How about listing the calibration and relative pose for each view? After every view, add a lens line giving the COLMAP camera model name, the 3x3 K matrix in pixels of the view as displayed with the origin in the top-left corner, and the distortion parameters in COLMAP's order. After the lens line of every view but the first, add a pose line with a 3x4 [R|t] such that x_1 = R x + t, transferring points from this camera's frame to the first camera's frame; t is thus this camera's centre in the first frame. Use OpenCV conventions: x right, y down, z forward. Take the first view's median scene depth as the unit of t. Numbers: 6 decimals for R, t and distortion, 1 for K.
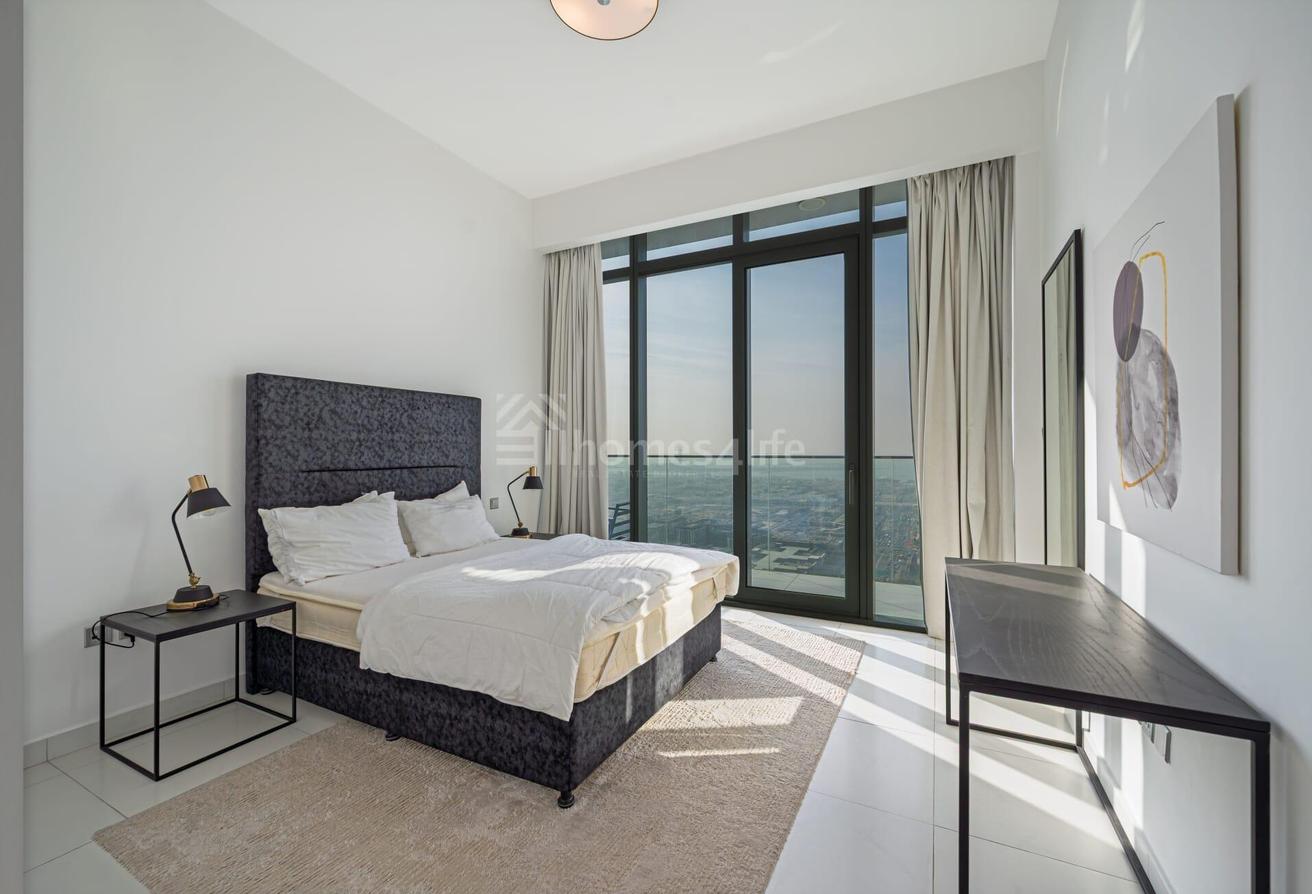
lens RADIAL K [[535.4, 0, 660.1], [0, 535.4, 447.6], [0, 0, 1]] dist [0.001468, -0.000466]
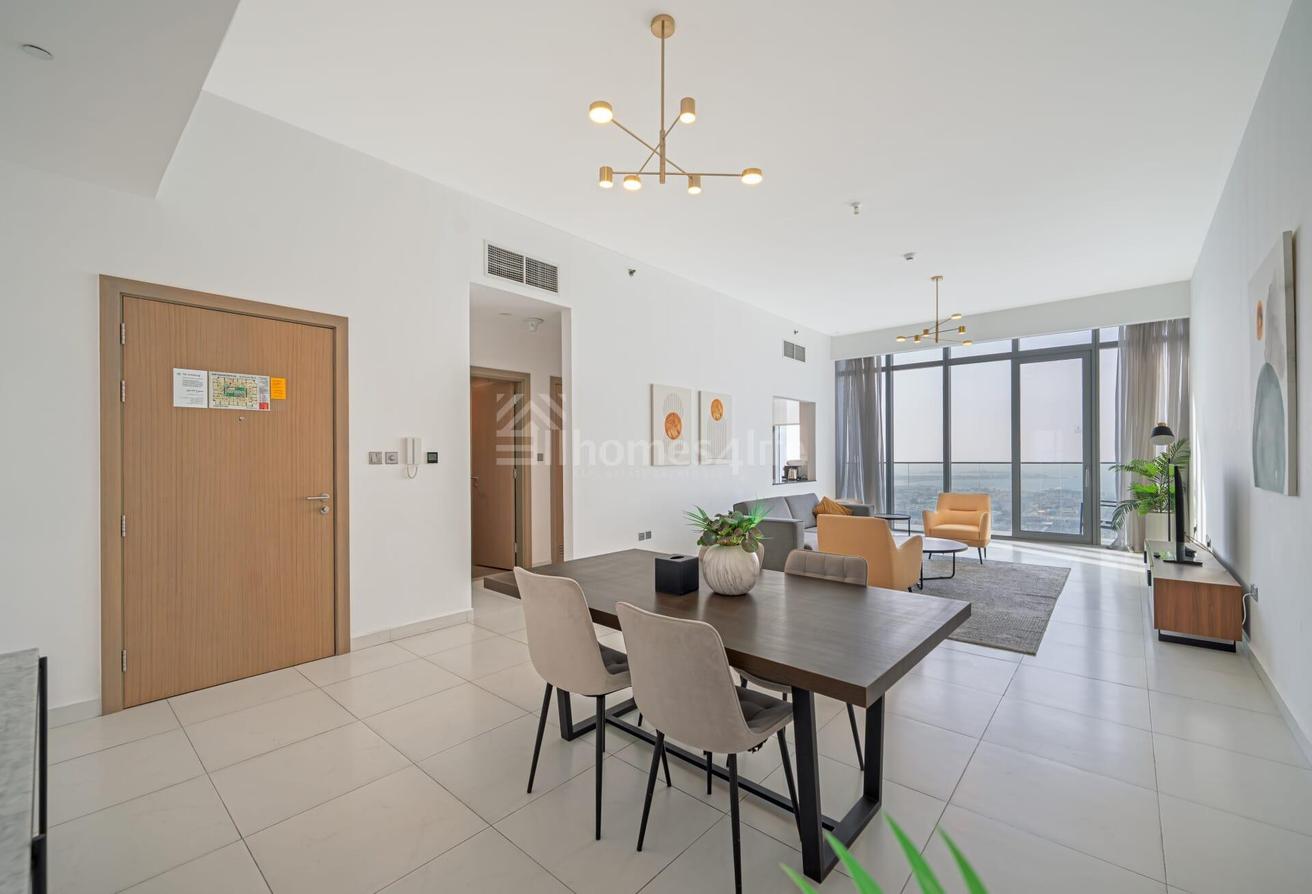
lens RADIAL K [[535.4, 0, 654.3], [0, 535.4, 456.9], [0, 0, 1]] dist [0.001468, -0.000466]
pose [[0.967645, -0.002237, -0.252306, -0.440434], [0.003062, 0.999991, 0.002879, -0.008435], [0.252297, -0.003558, 0.967643, -0.841384]]
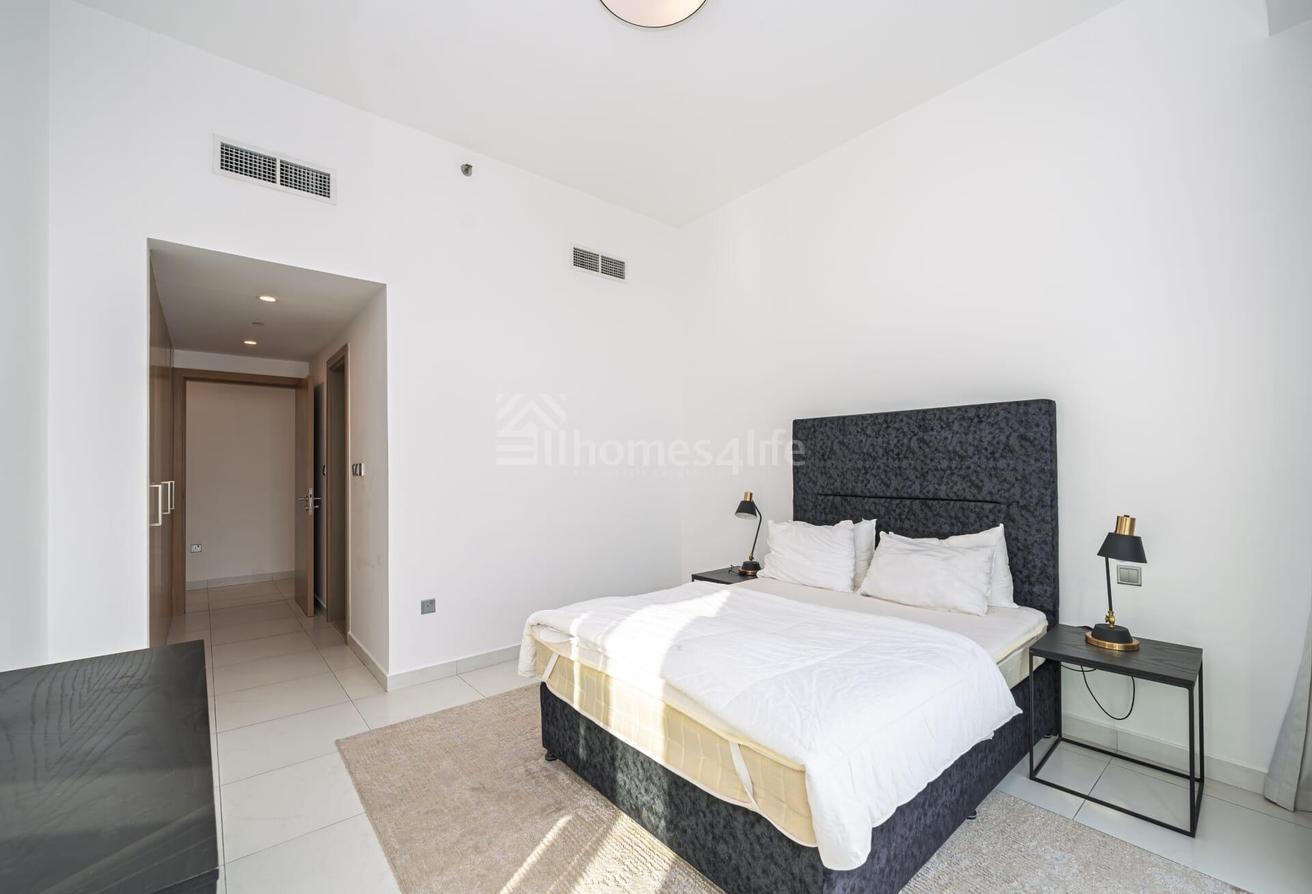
lens RADIAL K [[535.4, 0, 673.0], [0, 535.4, 473.9], [0, 0, 1]] dist [0.001468, -0.000466]
pose [[-0.364552, -0.012590, -0.931098, 0.522069], [-0.015787, 0.999848, -0.007339, 0.010421], [0.931049, 0.012024, -0.364695, 1.008188]]
